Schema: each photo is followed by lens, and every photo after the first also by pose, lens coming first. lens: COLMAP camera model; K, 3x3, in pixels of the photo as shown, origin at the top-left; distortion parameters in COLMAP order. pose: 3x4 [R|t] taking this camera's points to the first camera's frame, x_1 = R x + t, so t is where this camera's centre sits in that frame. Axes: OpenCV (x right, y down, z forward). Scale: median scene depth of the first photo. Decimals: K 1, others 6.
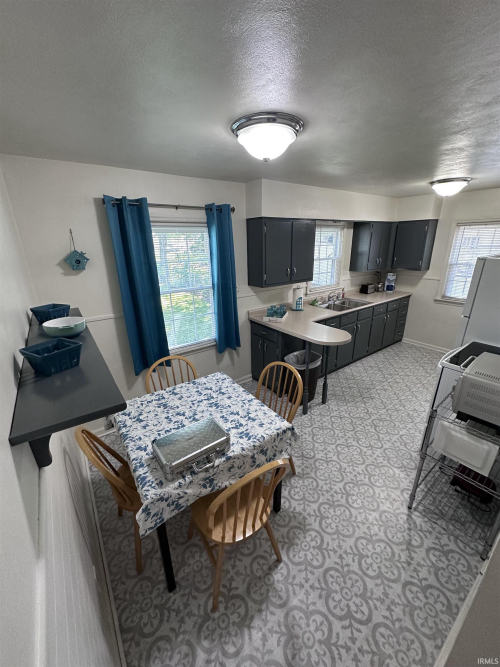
lens RADIAL K [[266.1, 0, 250.0], [0, 266.1, 333.5], [0, 0, 1]] dist [-0.003422, -0.000277]
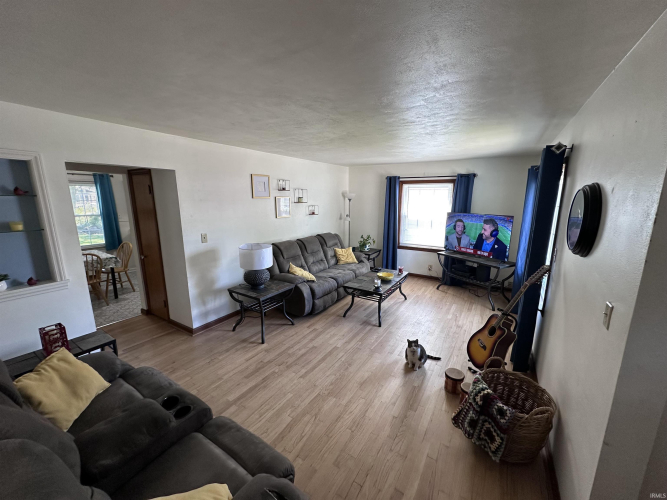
lens RADIAL K [[266.1, 0, 333.5], [0, 266.1, 250.0], [0, 0, 1]] dist [-0.003422, -0.000277]
pose [[0.928853, -0.048288, 0.367288, 0.901726], [0.100232, 0.987246, -0.123685, 0.620815], [-0.356631, 0.151700, 0.921847, -1.684231]]
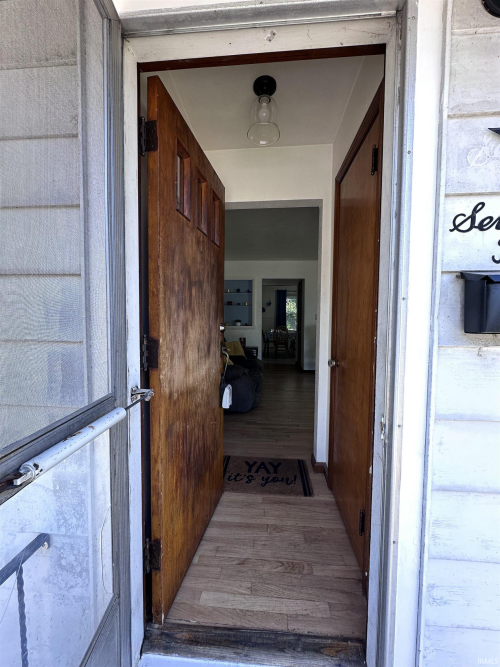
lens RADIAL K [[266.1, 0, 250.0], [0, 266.1, 333.5], [0, 0, 1]] dist [-0.003422, -0.000277]
pose [[0.758896, 0.062568, -0.648199, 1.942448], [-0.236405, 0.953939, -0.184698, 1.060394], [0.606786, 0.293404, 0.738732, -2.246322]]
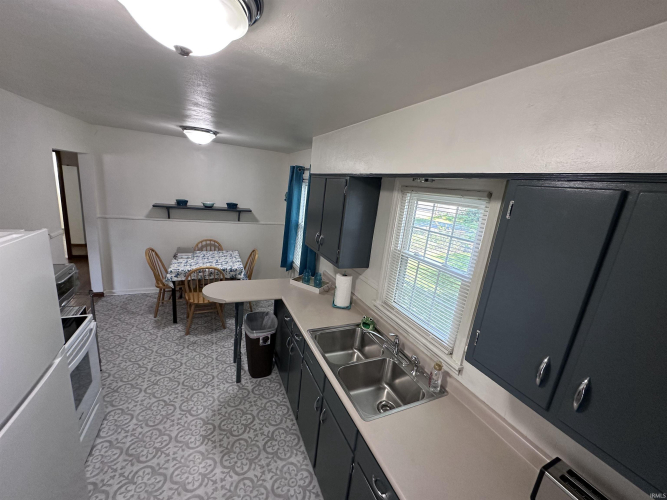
lens RADIAL K [[266.1, 0, 333.5], [0, 266.1, 250.0], [0, 0, 1]] dist [-0.003422, -0.000277]
pose [[-0.204474, 0.224875, -0.952692, 1.286847], [-0.418785, 0.859592, 0.292782, -0.646226], [0.884765, 0.458839, -0.081590, 1.607491]]
